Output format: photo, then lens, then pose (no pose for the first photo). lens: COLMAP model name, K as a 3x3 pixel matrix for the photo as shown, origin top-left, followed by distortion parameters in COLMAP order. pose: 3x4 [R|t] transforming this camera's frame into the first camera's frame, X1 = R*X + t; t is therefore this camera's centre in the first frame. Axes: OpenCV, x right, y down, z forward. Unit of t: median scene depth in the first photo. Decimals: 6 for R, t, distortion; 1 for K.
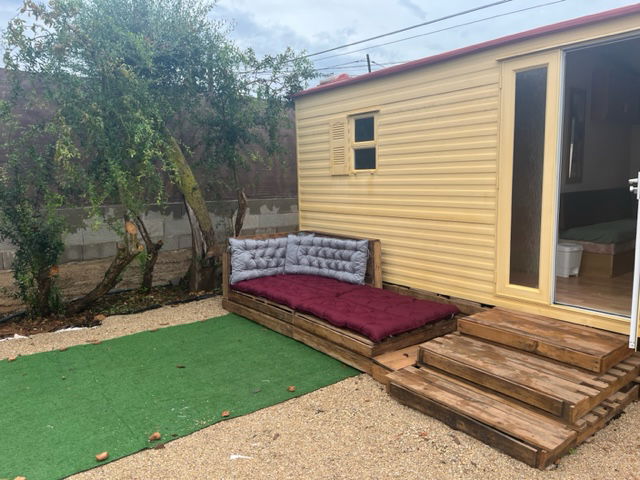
lens RADIAL K [[490.4, 0, 320.0], [0, 490.4, 240.0], [0, 0, 1]] dist [-0.009798, -0.007890]
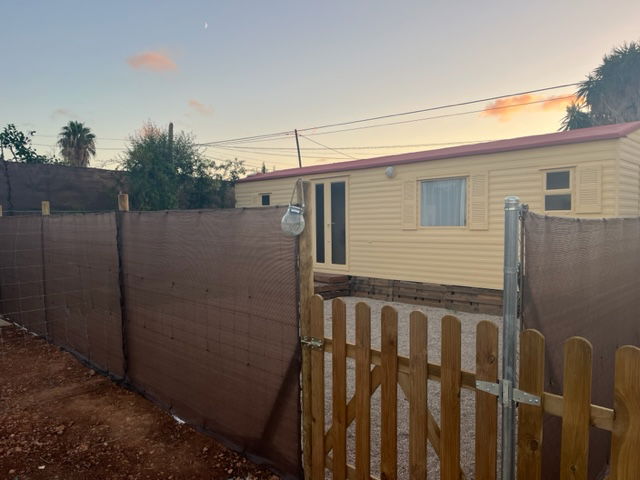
lens RADIAL K [[490.4, 0, 320.0], [0, 490.4, 240.0], [0, 0, 1]] dist [-0.009798, -0.007890]
pose [[0.993256, 0.021937, 0.113850, 0.077484], [-0.011347, 0.995616, -0.092846, 0.140141], [-0.115387, 0.090928, 0.989150, -1.083390]]
